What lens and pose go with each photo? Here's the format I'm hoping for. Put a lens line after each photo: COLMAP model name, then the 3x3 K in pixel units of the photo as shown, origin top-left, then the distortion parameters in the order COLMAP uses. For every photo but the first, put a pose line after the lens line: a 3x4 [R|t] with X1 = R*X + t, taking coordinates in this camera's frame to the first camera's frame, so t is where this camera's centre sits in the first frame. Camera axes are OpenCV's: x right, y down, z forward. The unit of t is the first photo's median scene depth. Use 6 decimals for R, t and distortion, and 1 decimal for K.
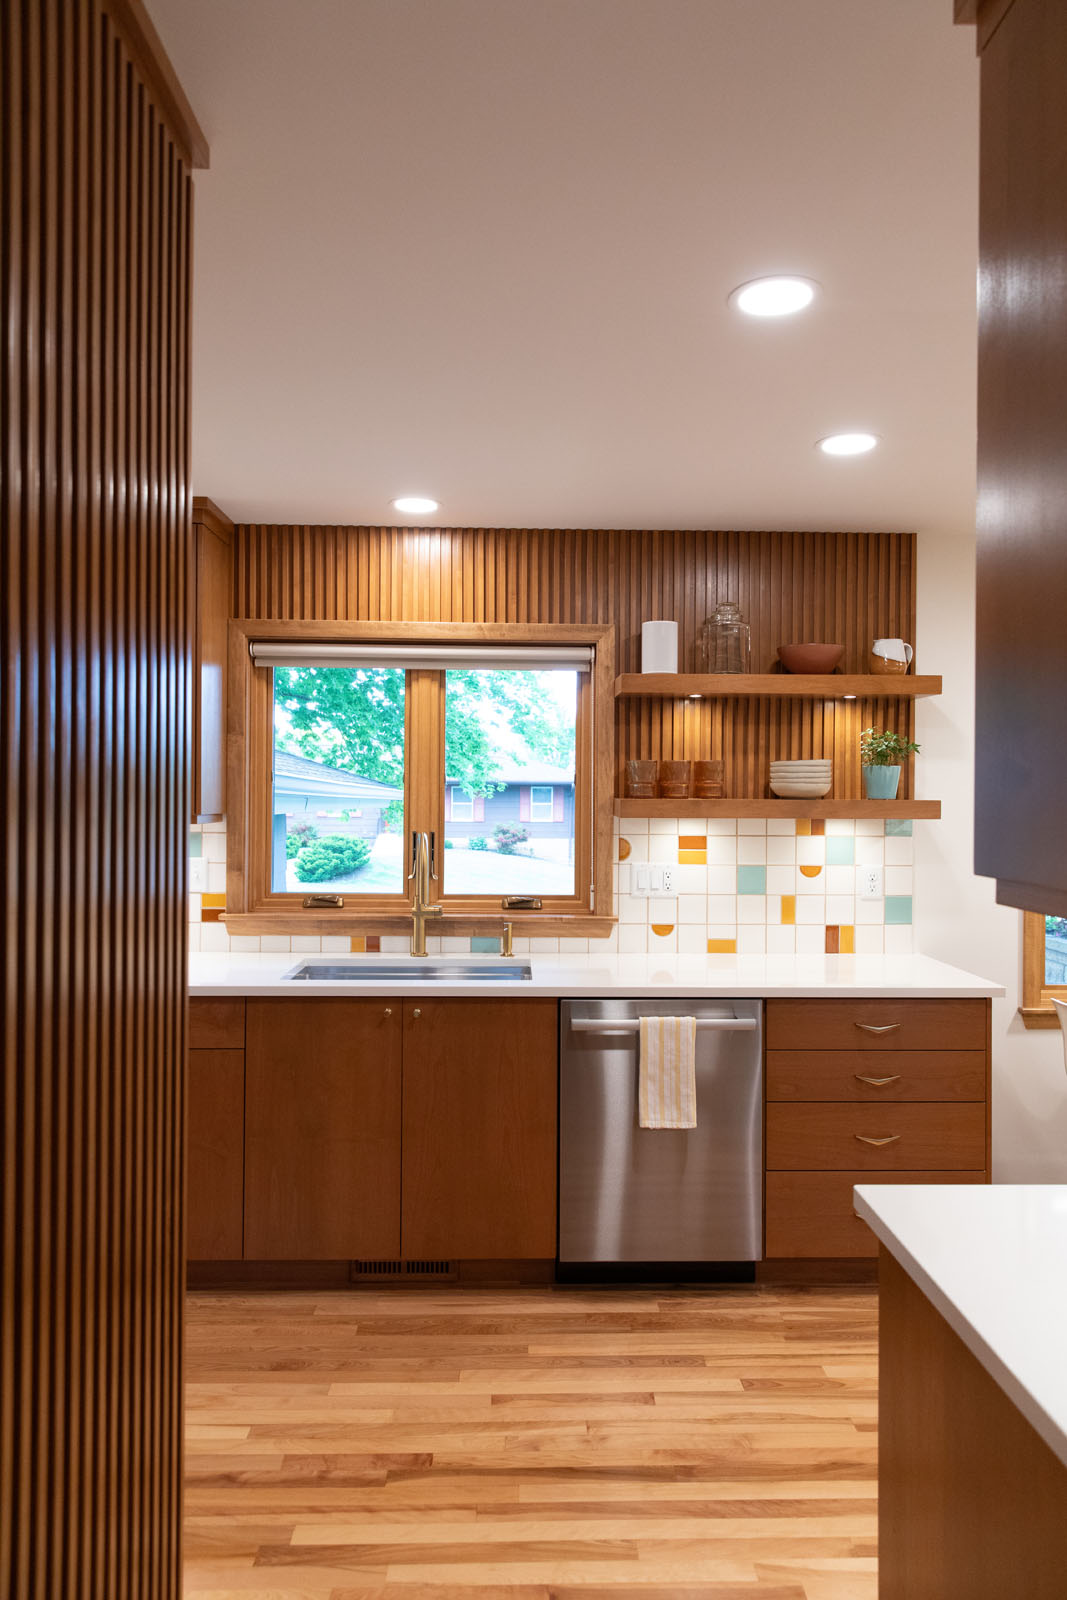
lens RADIAL K [[1057.0, 0, 533.5], [0, 1057.0, 800.0], [0, 0, 1]] dist [0.005813, 0.002876]
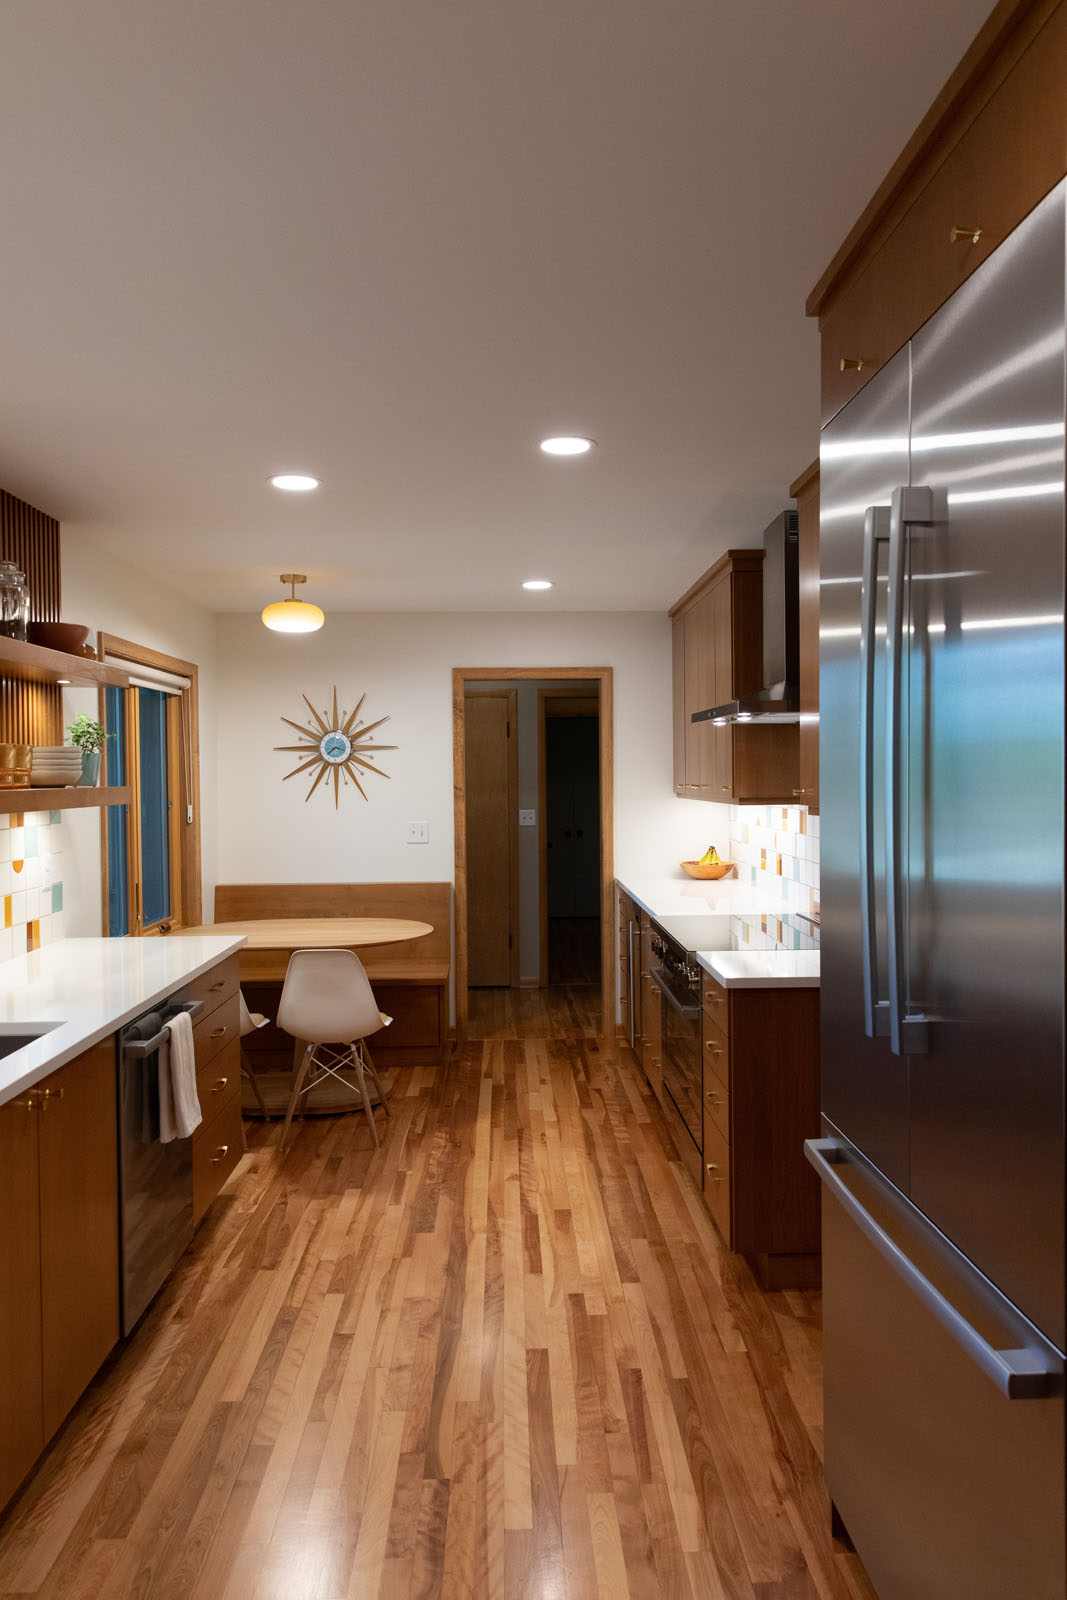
lens RADIAL K [[1118.7, 0, 533.5], [0, 1118.7, 800.0], [0, 0, 1]] dist [0.006669, 0.001804]
pose [[-0.013091, -0.027053, 0.999548, -0.743965], [0.016000, 0.999500, 0.027262, -0.010240], [-0.999786, 0.016350, -0.012651, 0.584449]]
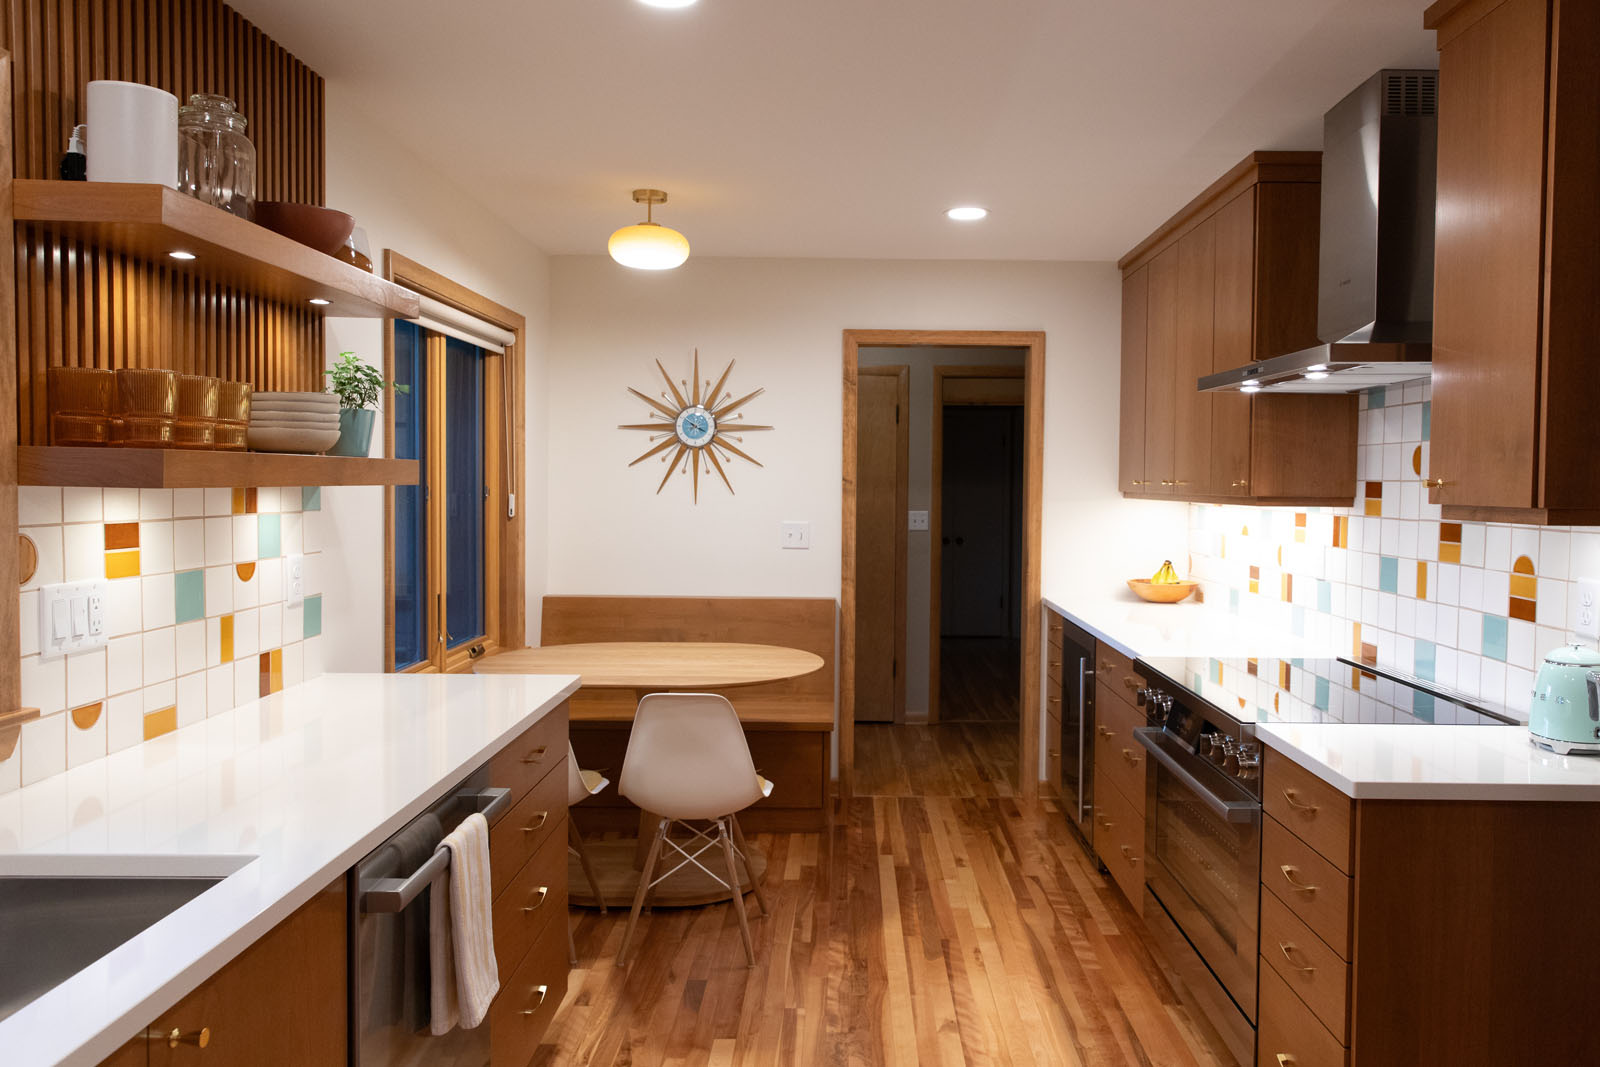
lens RADIAL K [[1136.0, 0, 841.8], [0, 1136.0, 517.5], [0, 0, 1]] dist [0.002086, 0.001547]
pose [[0.015611, -0.037426, 0.999177, -0.415094], [-0.003481, 0.999291, 0.037484, 0.009408], [-0.999872, -0.004063, 0.015469, 0.663431]]
